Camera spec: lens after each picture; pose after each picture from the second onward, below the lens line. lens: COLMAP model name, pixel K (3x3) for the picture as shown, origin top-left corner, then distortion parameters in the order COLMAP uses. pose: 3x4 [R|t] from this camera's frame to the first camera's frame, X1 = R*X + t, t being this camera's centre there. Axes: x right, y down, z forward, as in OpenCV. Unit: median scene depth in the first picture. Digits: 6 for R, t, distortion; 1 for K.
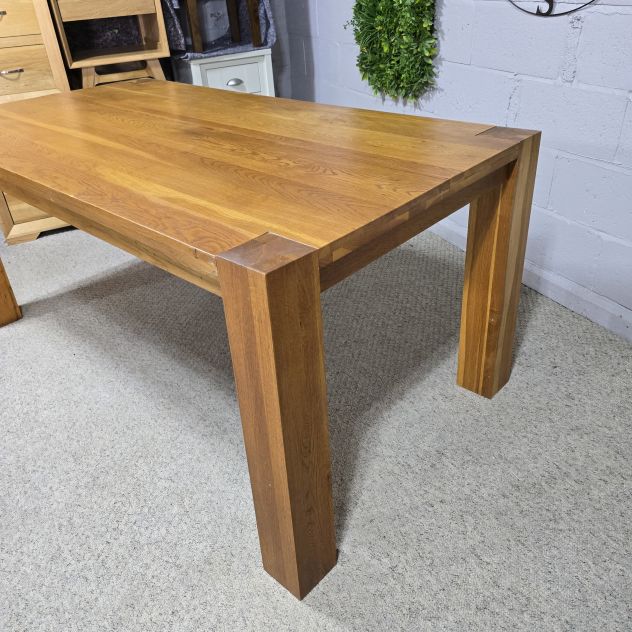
lens RADIAL K [[577.7, 0, 318.2], [0, 577.7, 302.1], [0, 0, 1]] dist [0.084174, -0.094156]
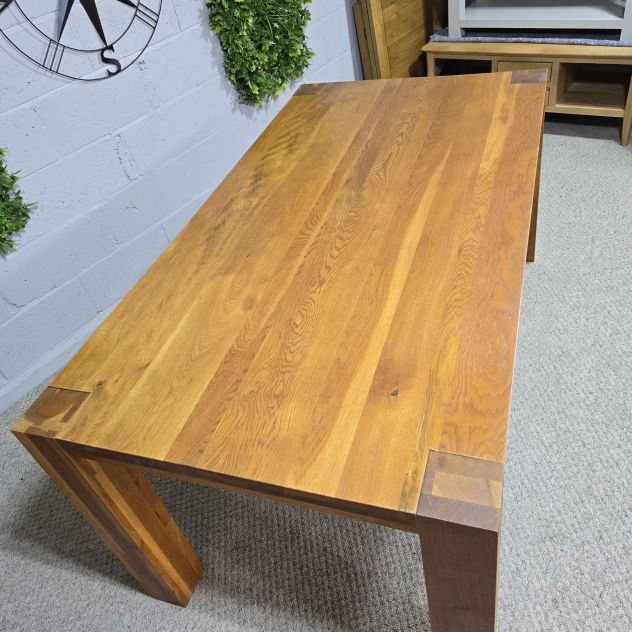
lens RADIAL K [[577.7, 0, 318.2], [0, 577.7, 302.1], [0, 0, 1]] dist [0.084174, -0.094156]
pose [[-0.395828, -0.491358, 0.775814, -0.661978], [0.622140, 0.477919, 0.620109, -0.536287], [-0.675472, 0.728121, 0.116520, 0.660969]]
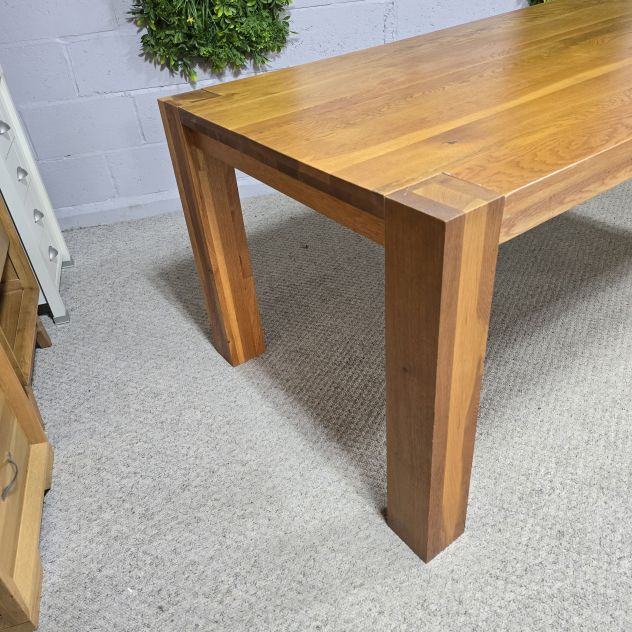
lens RADIAL K [[579.0, 0, 316.0], [0, 579.0, 316.0], [0, 0, 1]] dist [0.071355, -0.009680]
pose [[0.191712, -0.529542, 0.826337, -0.787429], [0.550526, 0.755044, 0.356132, -0.321276], [-0.812507, 0.386645, 0.436277, 0.668105]]
